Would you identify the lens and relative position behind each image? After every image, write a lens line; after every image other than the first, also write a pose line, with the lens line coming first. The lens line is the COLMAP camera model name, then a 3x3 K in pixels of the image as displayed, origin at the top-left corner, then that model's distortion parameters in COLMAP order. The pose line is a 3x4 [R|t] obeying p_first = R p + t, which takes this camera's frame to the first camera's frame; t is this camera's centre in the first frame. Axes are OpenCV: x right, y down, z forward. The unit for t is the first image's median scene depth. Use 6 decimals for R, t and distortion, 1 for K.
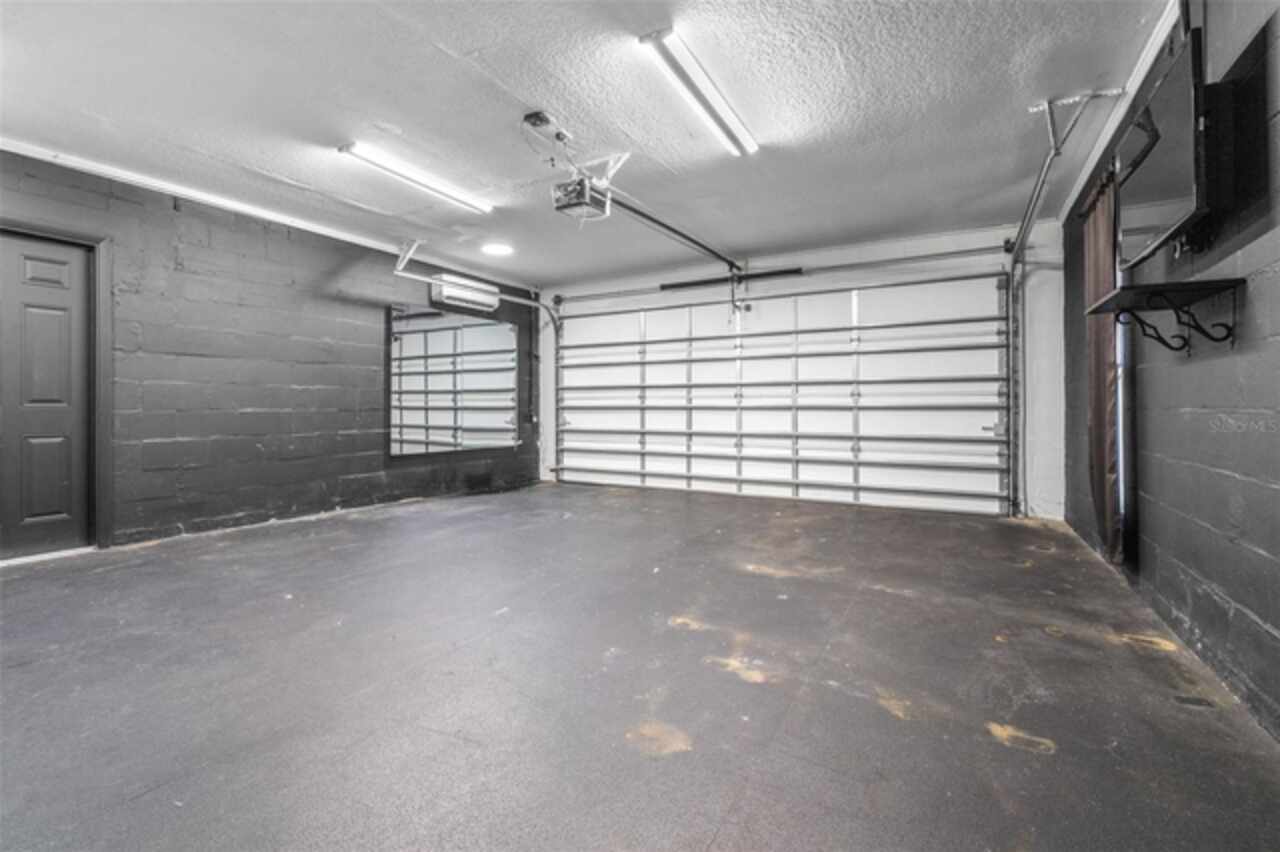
lens RADIAL K [[557.6, 0, 640.3], [0, 557.6, 402.5], [0, 0, 1]] dist [-0.001121, -0.000224]
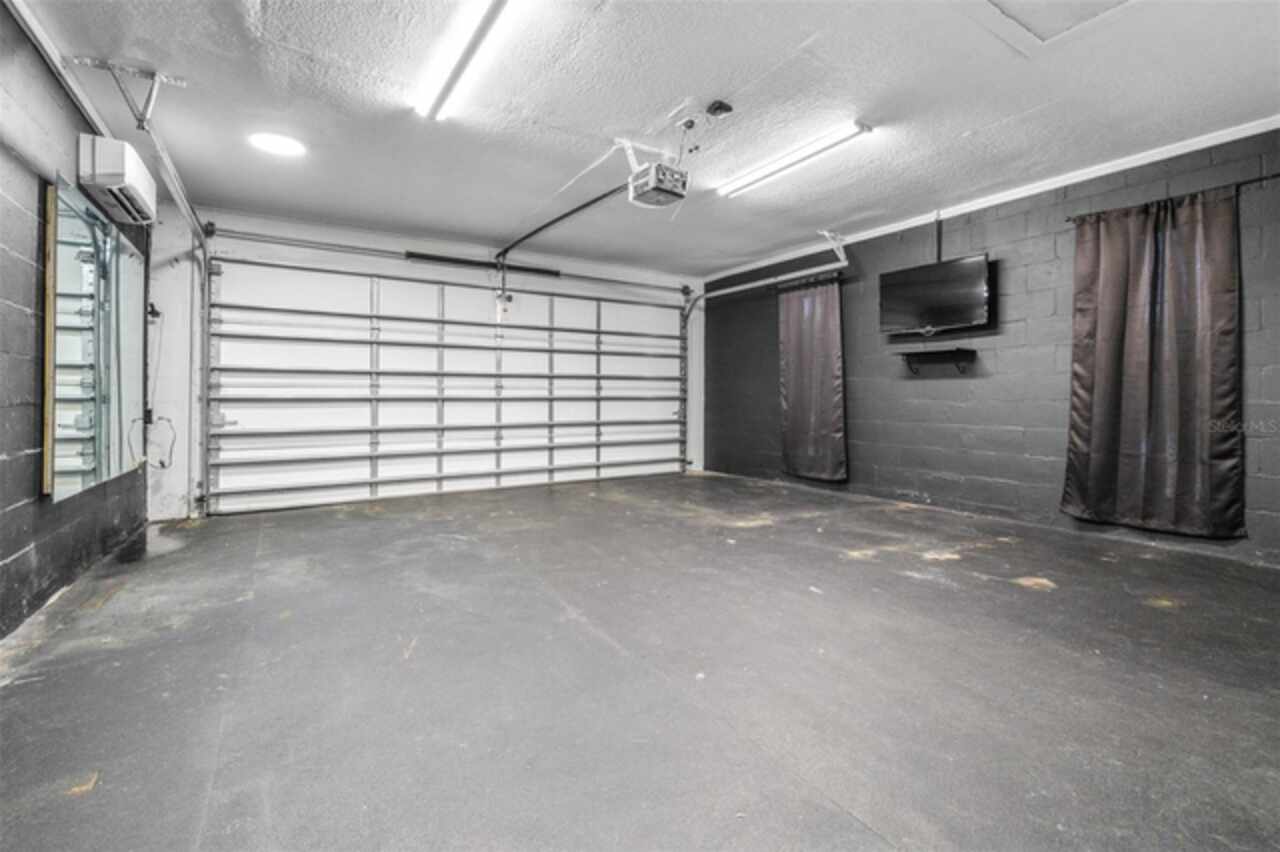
lens RADIAL K [[556.1, 0, 639.3], [0, 556.1, 393.7], [0, 0, 1]] dist [-0.000217, -0.000066]
pose [[0.476868, 0.008156, 0.878937, -0.565237], [-0.006113, 0.999964, -0.005962, 0.004617], [-0.878954, -0.002530, 0.476900, 0.323332]]
